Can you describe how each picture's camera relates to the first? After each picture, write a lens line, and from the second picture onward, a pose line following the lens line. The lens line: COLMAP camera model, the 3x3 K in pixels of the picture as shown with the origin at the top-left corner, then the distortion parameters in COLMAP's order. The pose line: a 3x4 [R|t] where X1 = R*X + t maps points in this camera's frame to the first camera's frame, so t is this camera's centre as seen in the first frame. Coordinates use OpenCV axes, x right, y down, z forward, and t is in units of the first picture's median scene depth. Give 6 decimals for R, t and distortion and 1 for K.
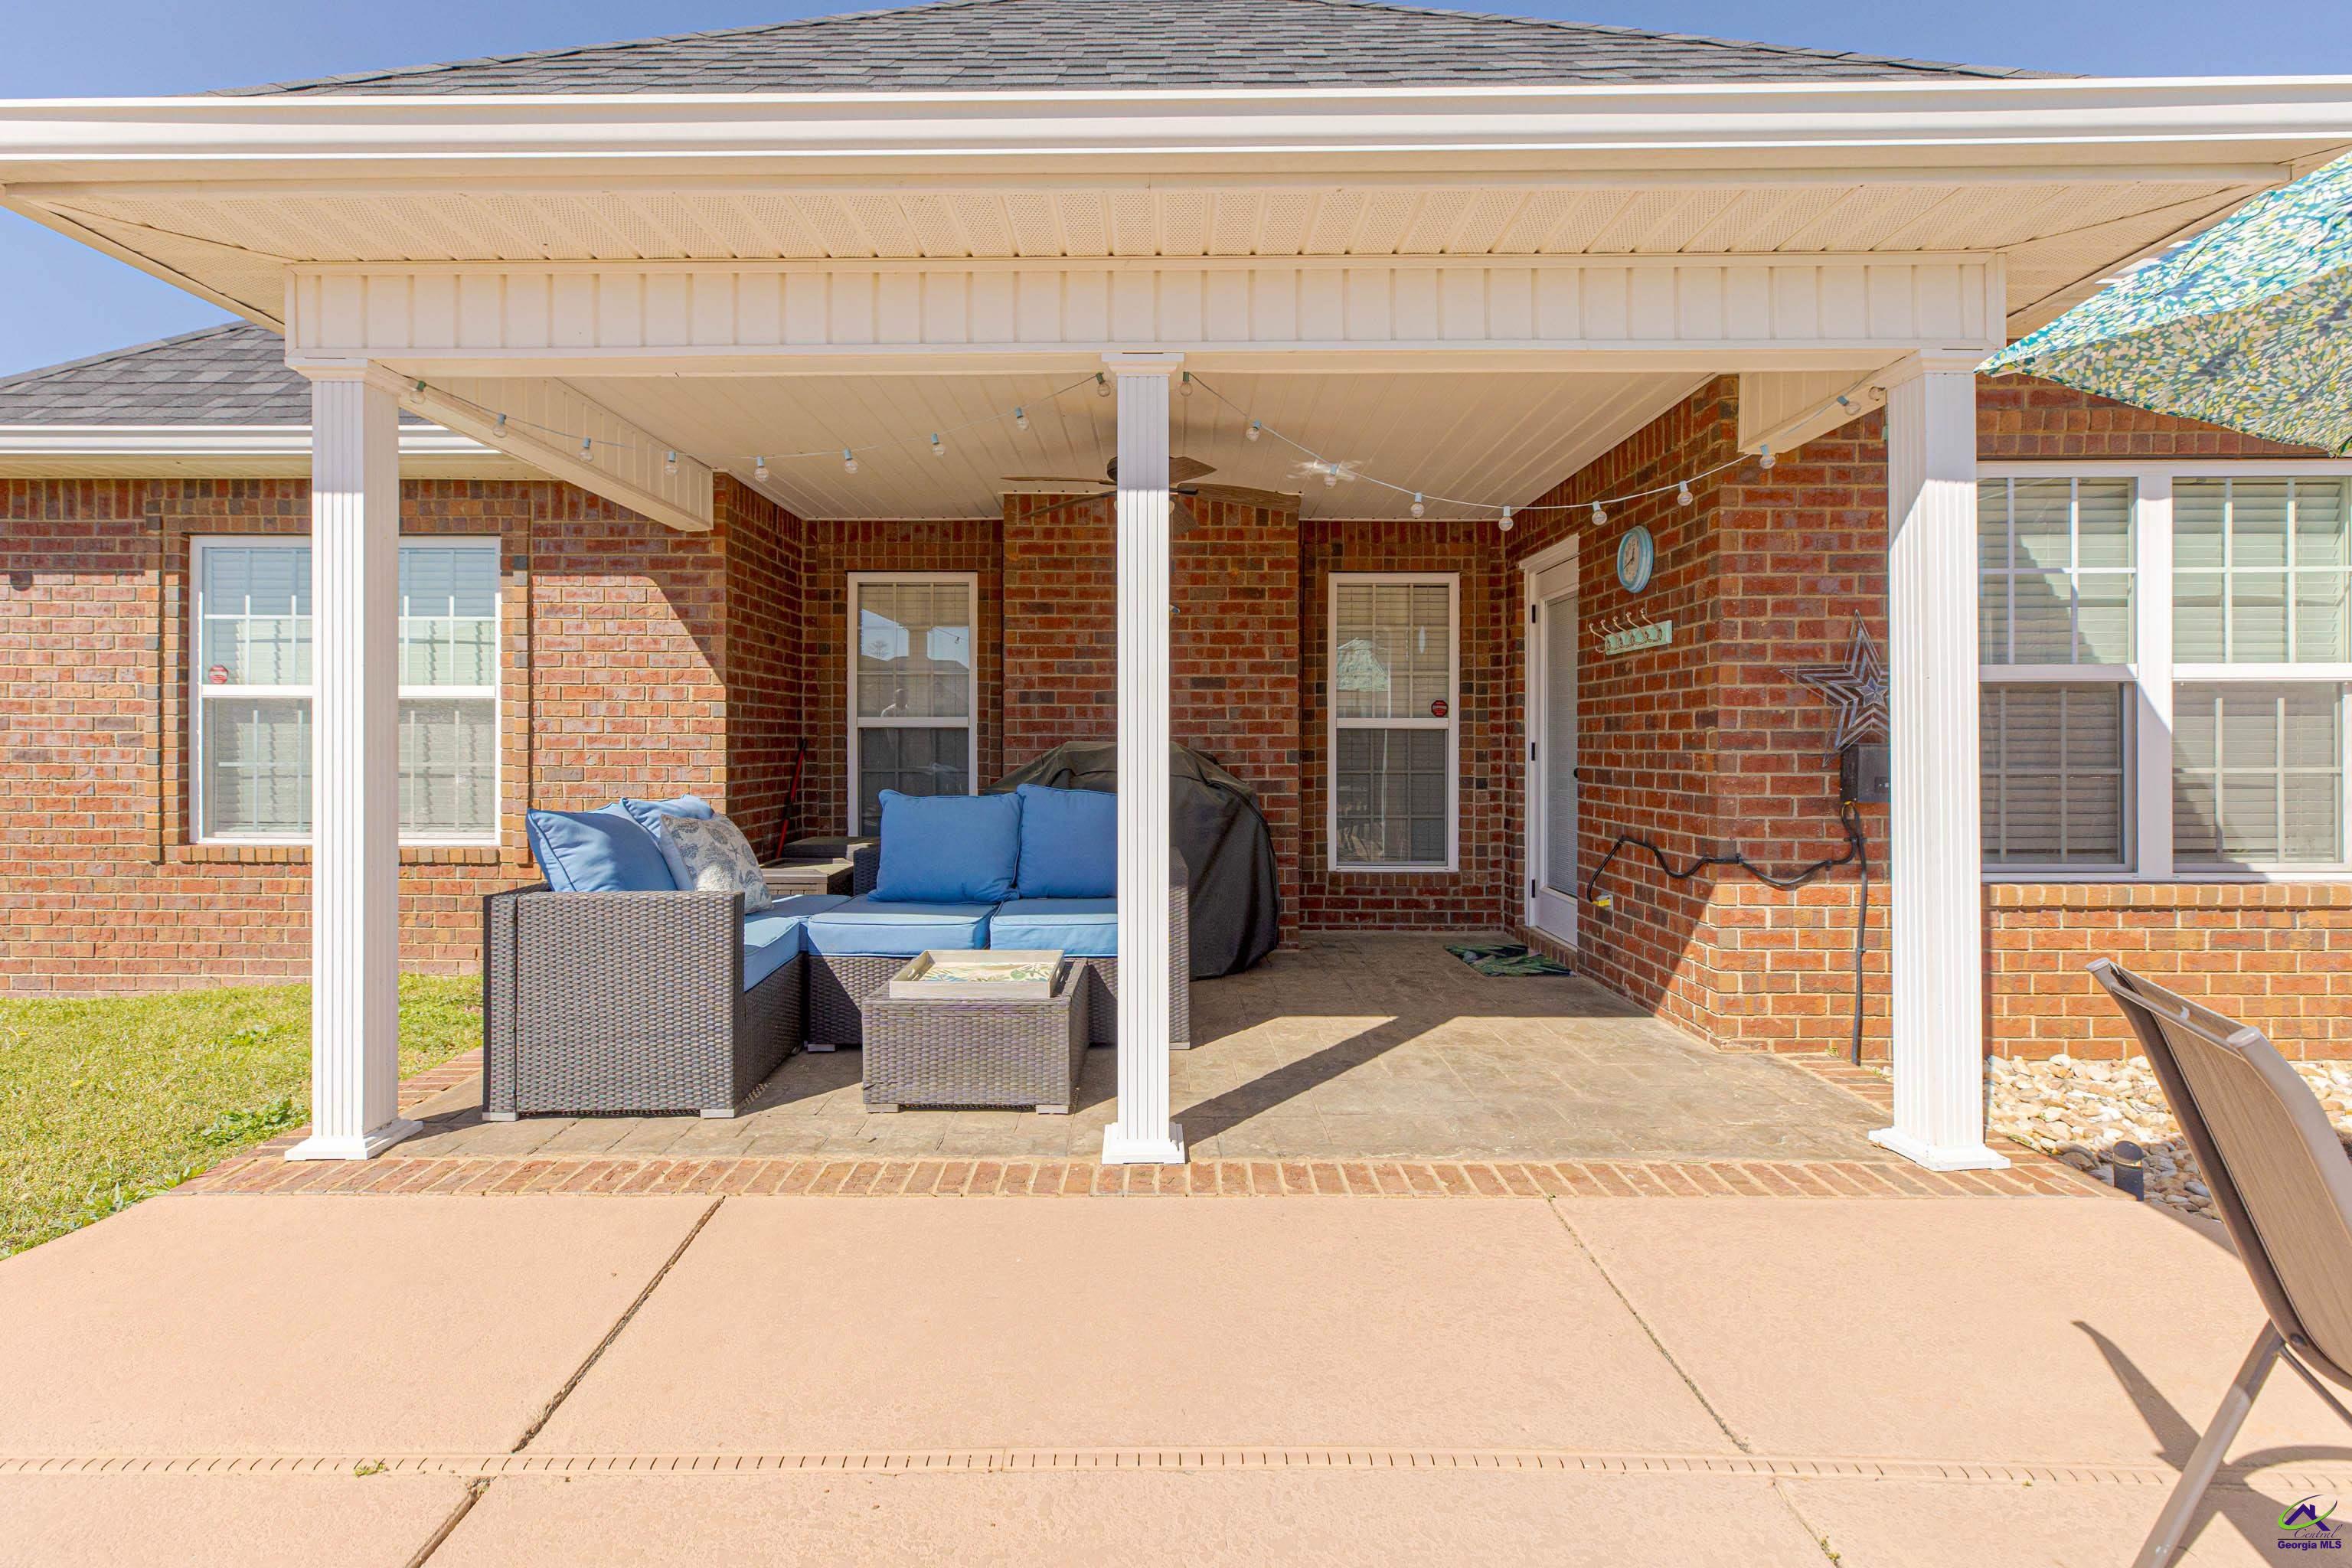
lens RADIAL K [[1074.5, 0, 1159.0], [0, 1074.5, 742.6], [0, 0, 1]] dist [0.003814, 0.000288]
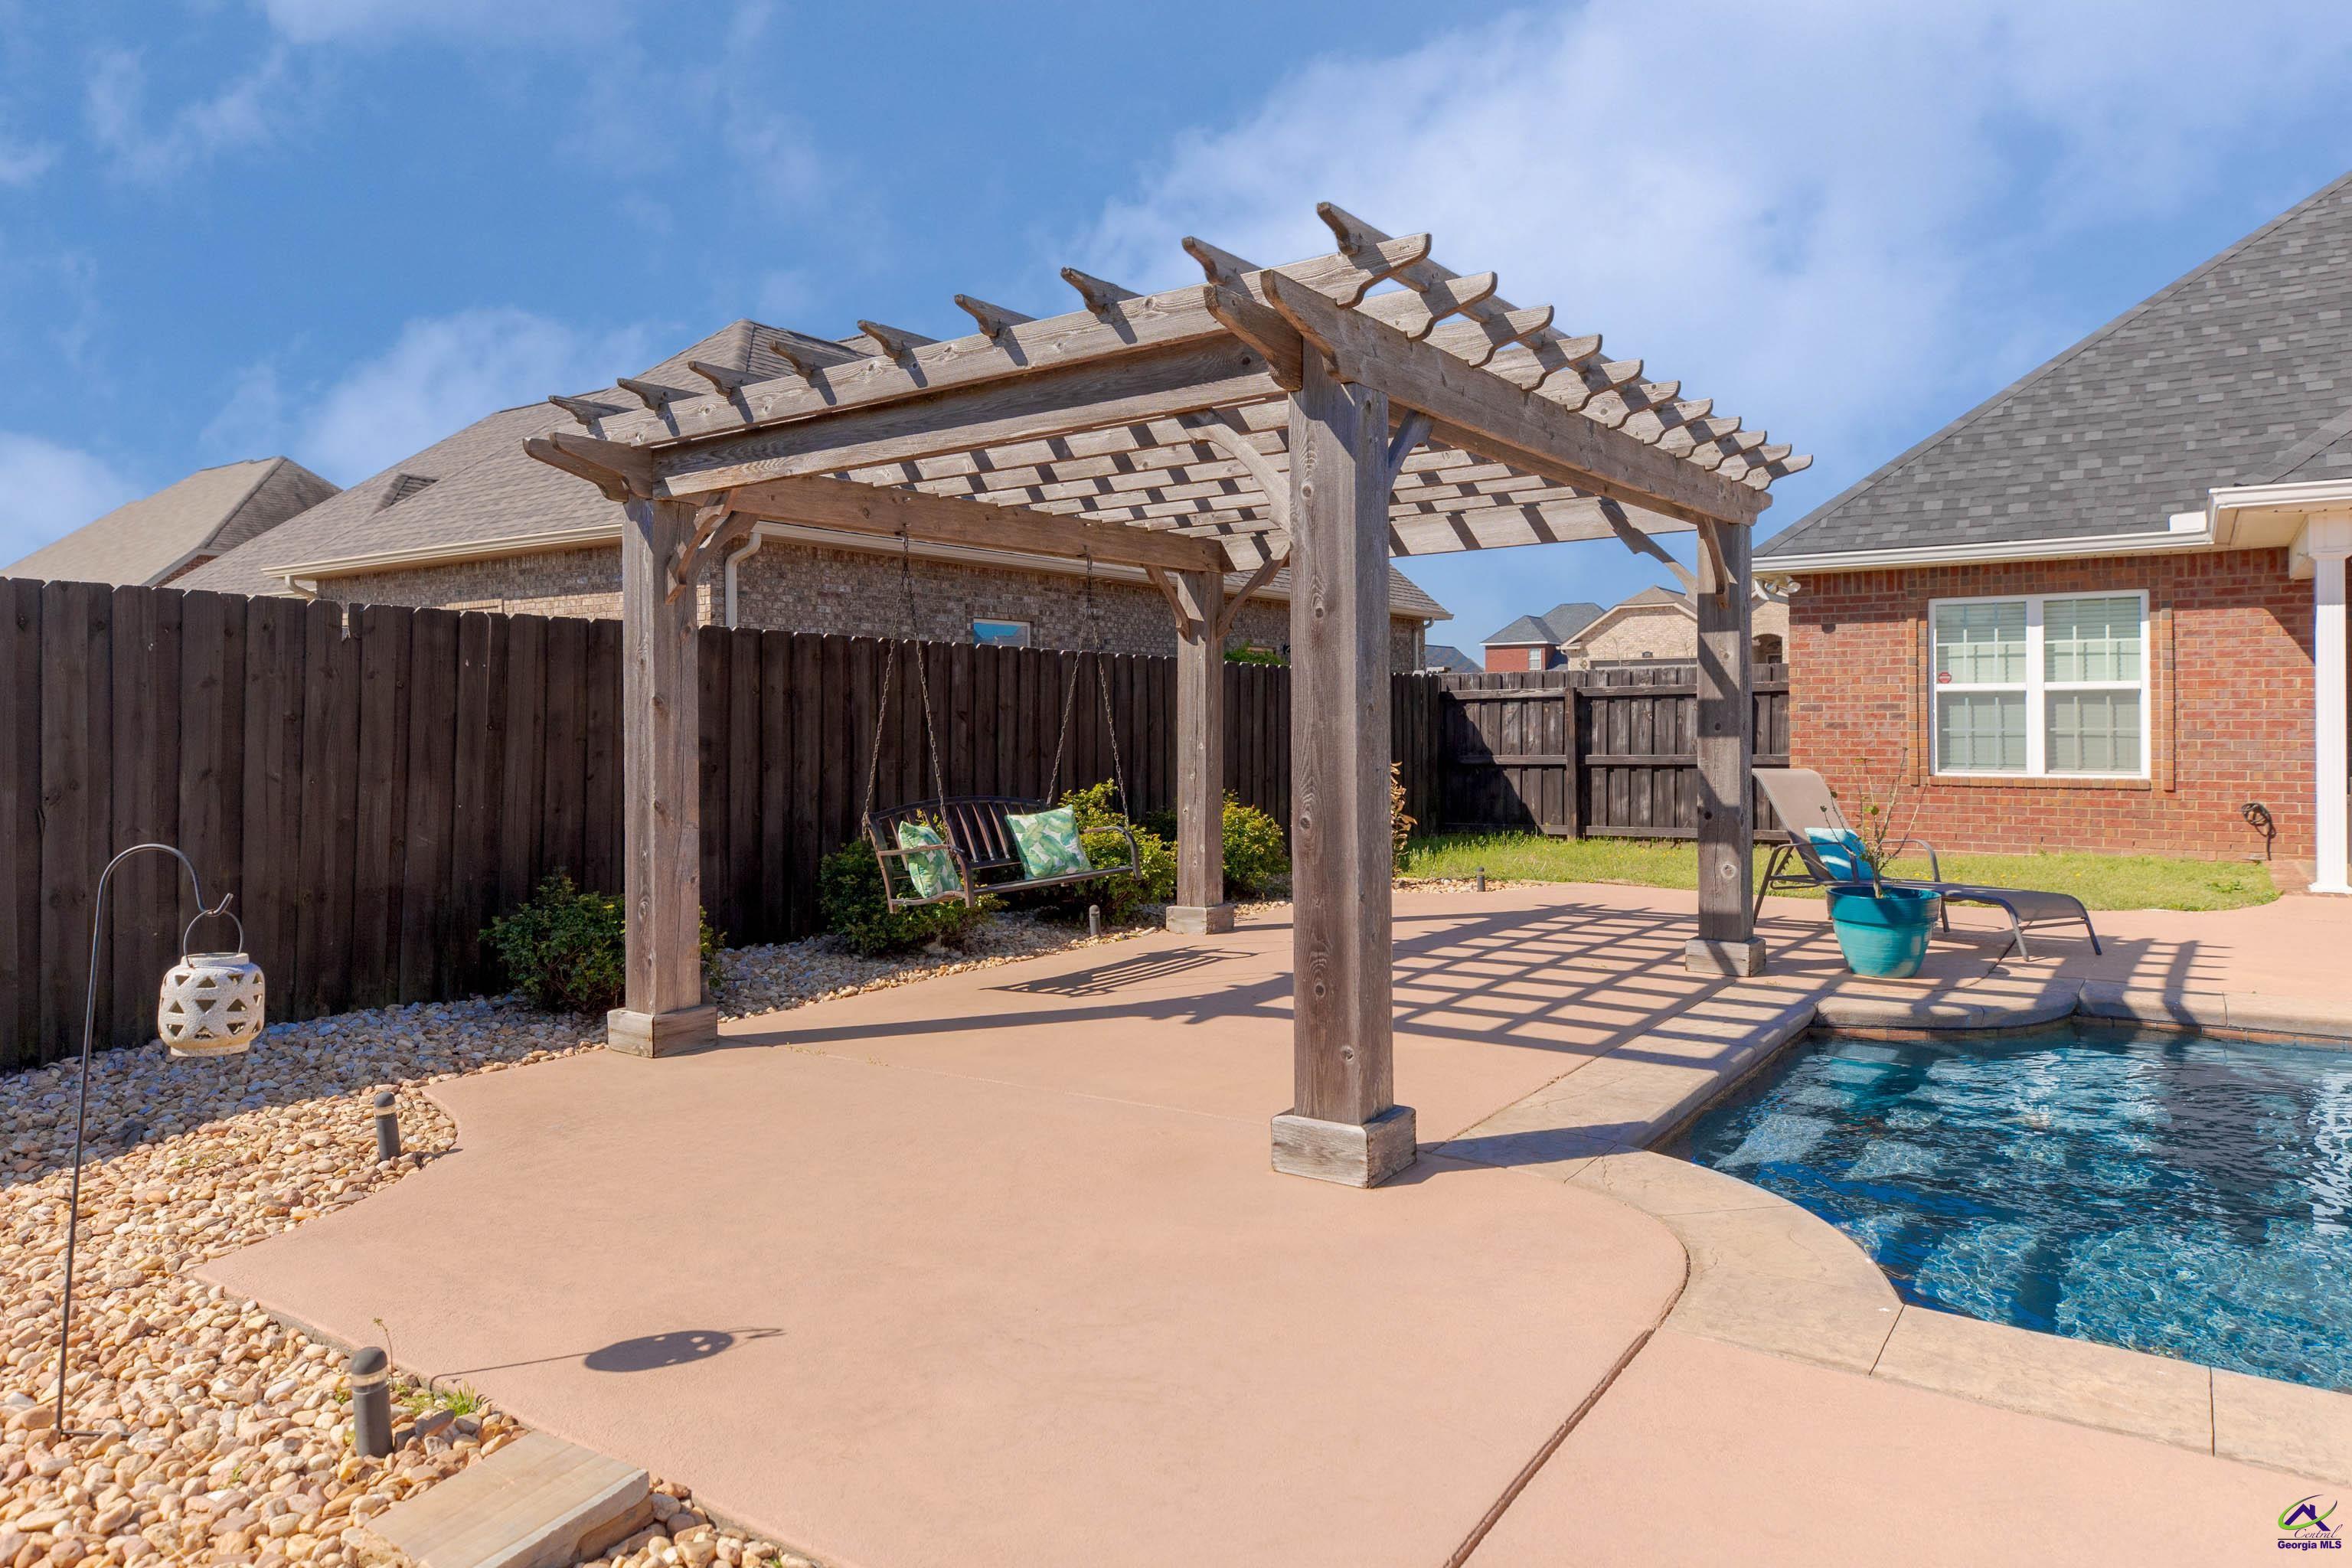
lens RADIAL K [[1491.5, 0, 1135.8], [0, 1491.5, 719.2], [0, 0, 1]] dist [0.004713, 0.002318]
pose [[0.823938, -0.007831, -0.566626, -0.592805], [0.009545, 0.999954, 0.000059, -0.009088], [0.566599, -0.005457, 0.823975, -1.742371]]
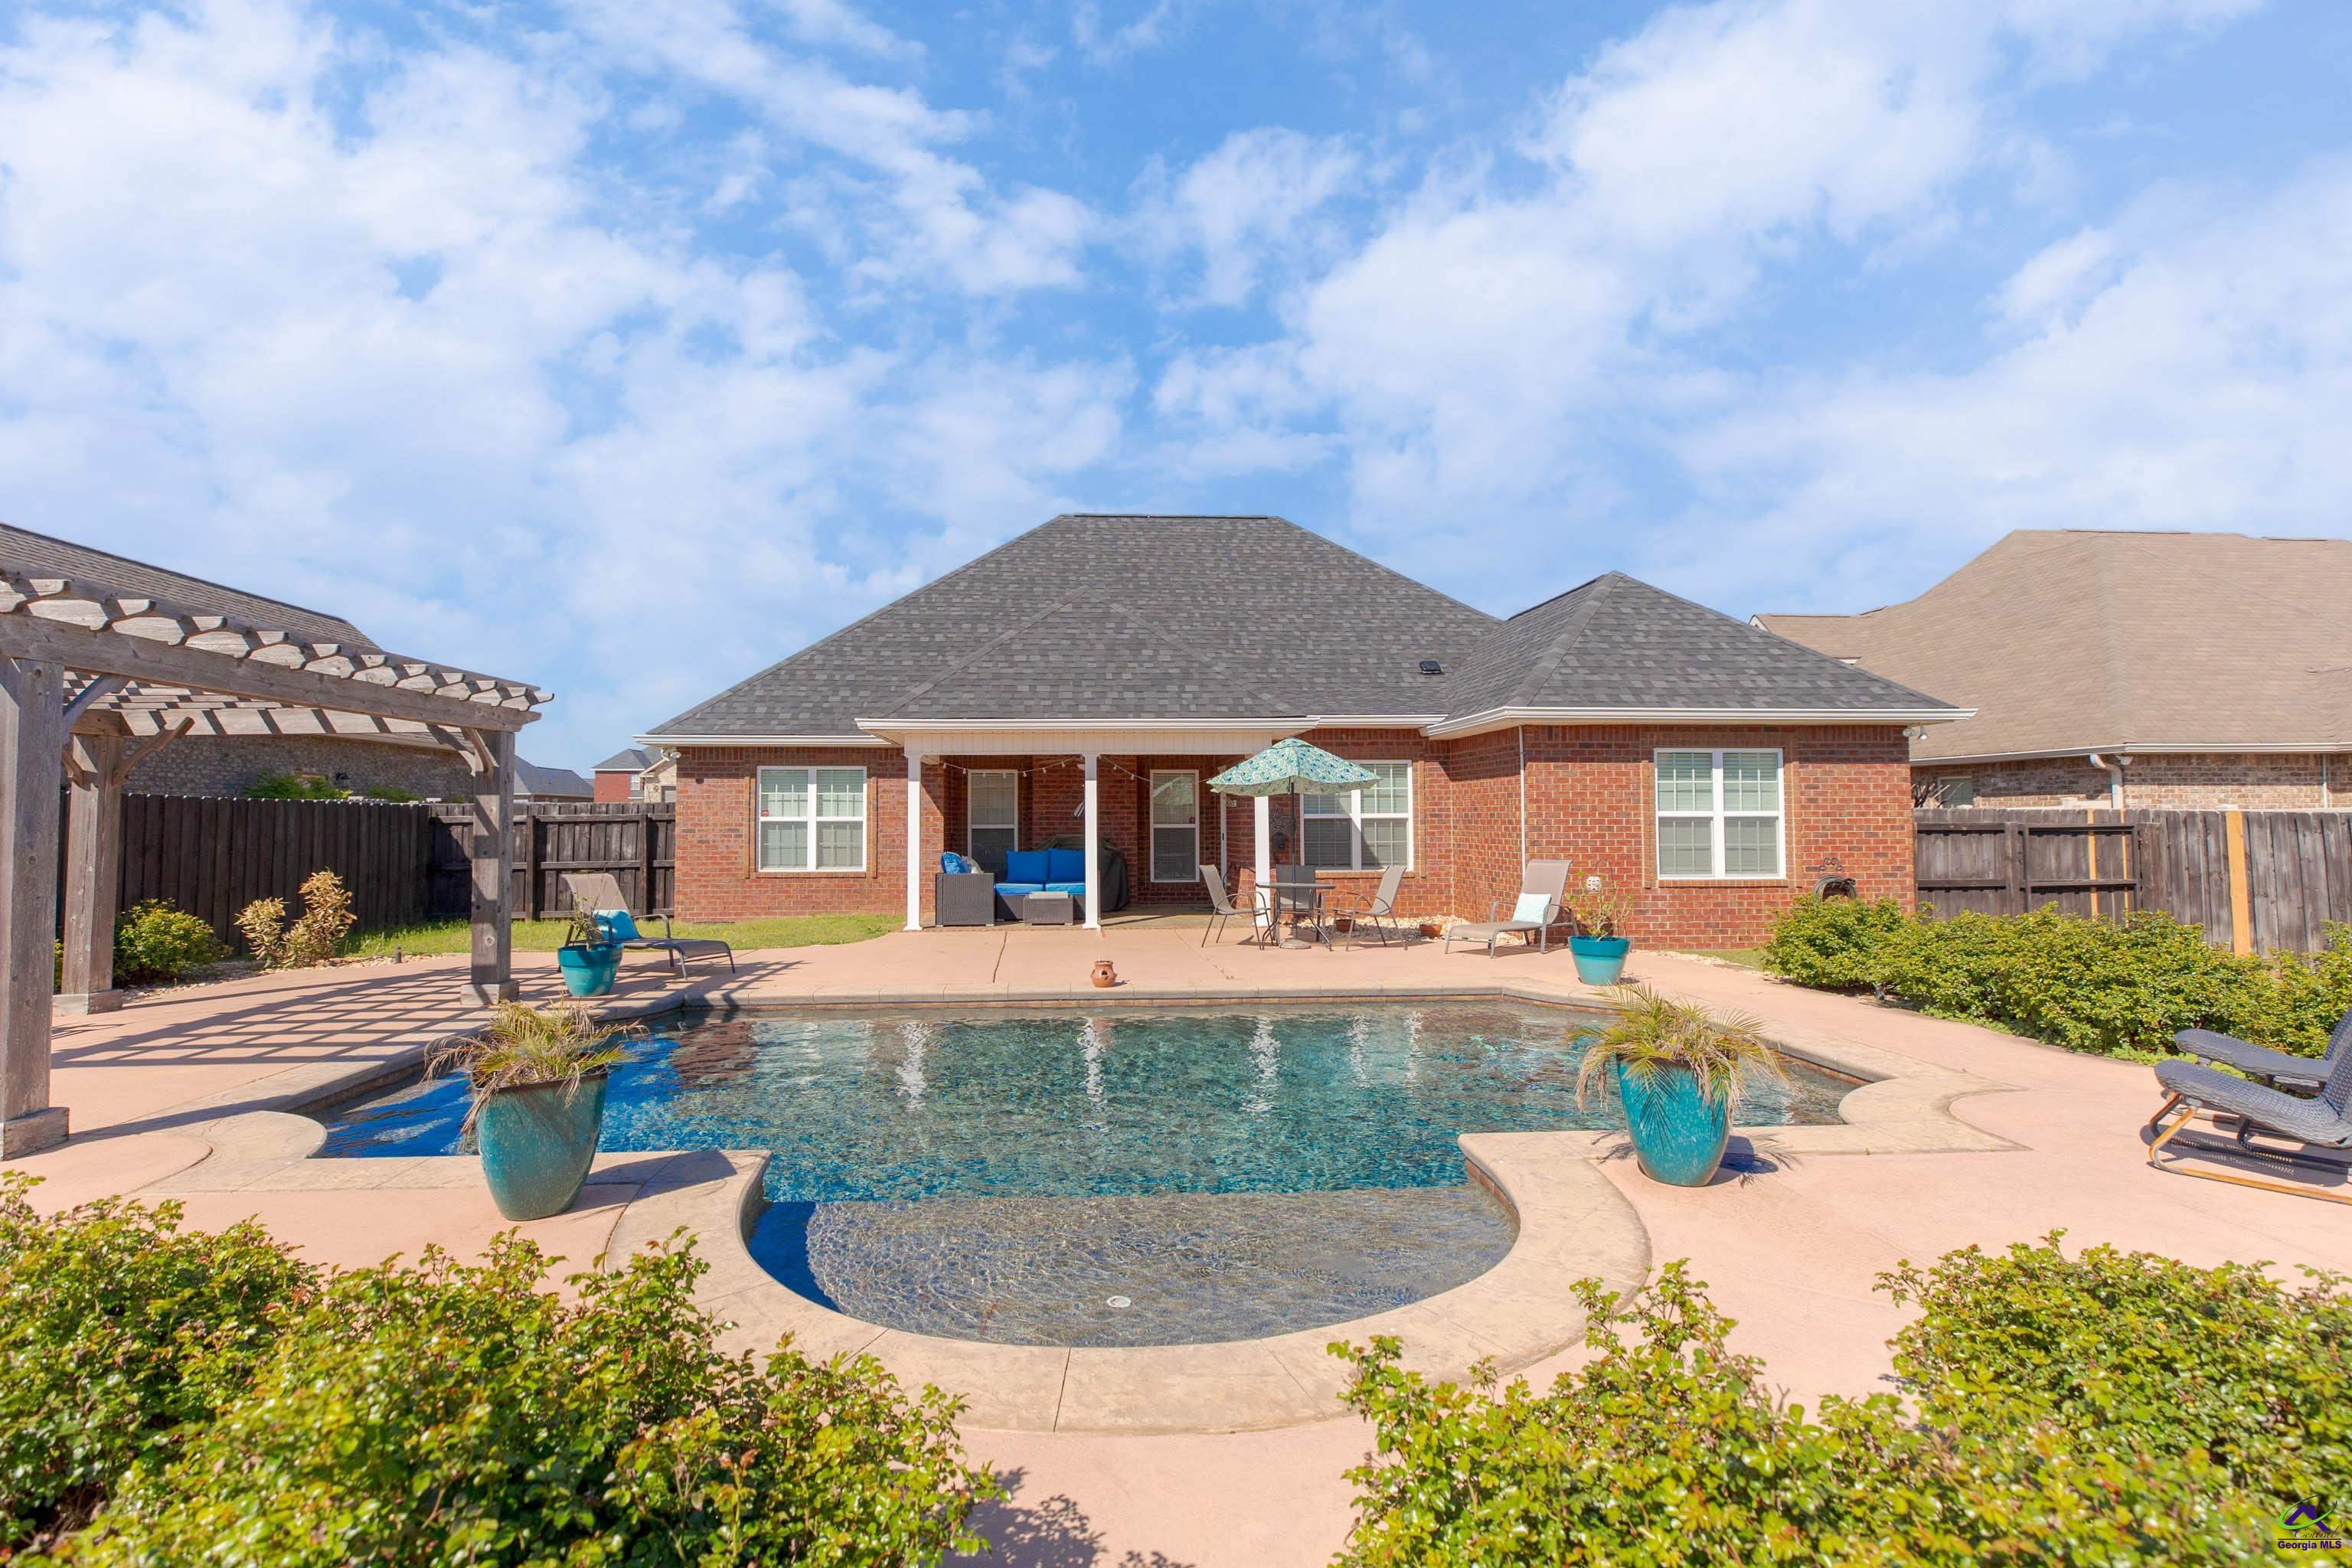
lens RADIAL K [[1072.2, 0, 1129.1], [0, 1072.2, 781.6], [0, 0, 1]] dist [0.002701, -0.000211]
pose [[0.997331, -0.002184, 0.072977, -0.106227], [0.004806, 0.999349, -0.035767, -0.040364], [-0.072852, 0.036022, 0.996692, -1.987689]]
